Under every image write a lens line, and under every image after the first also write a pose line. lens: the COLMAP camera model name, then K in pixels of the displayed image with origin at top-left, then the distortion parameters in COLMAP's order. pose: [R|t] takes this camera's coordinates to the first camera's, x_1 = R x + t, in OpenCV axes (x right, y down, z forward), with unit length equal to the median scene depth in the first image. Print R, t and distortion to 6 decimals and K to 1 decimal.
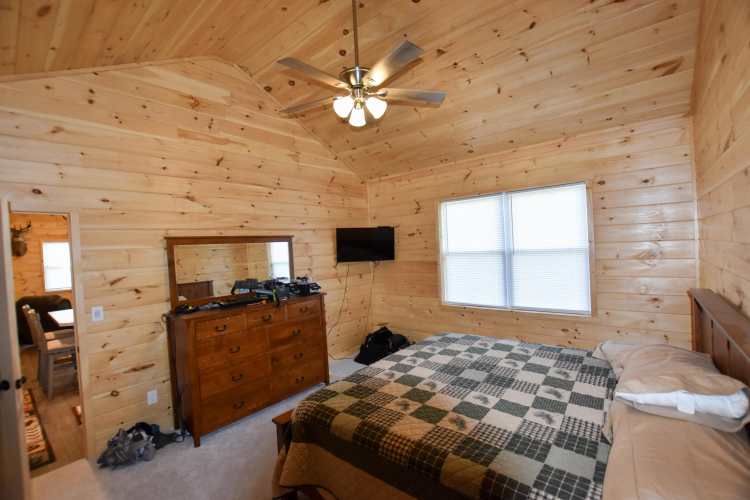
lens RADIAL K [[326.1, 0, 375.7], [0, 326.1, 253.5], [0, 0, 1]] dist [-0.023557, 0.002422]
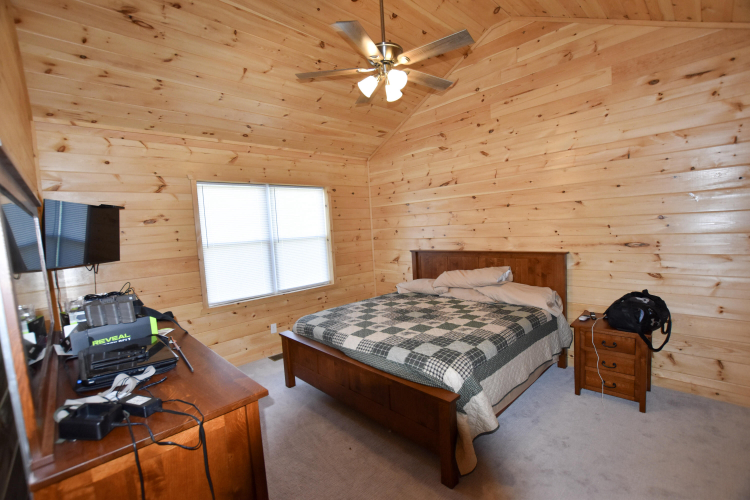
lens RADIAL K [[326.1, 0, 375.9], [0, 326.1, 251.2], [0, 0, 1]] dist [-0.023557, 0.002422]
pose [[0.133637, -0.031867, 0.990518, -0.617908], [0.074474, 0.996980, 0.022027, 0.031300], [-0.988228, 0.070824, 0.135607, 0.532531]]
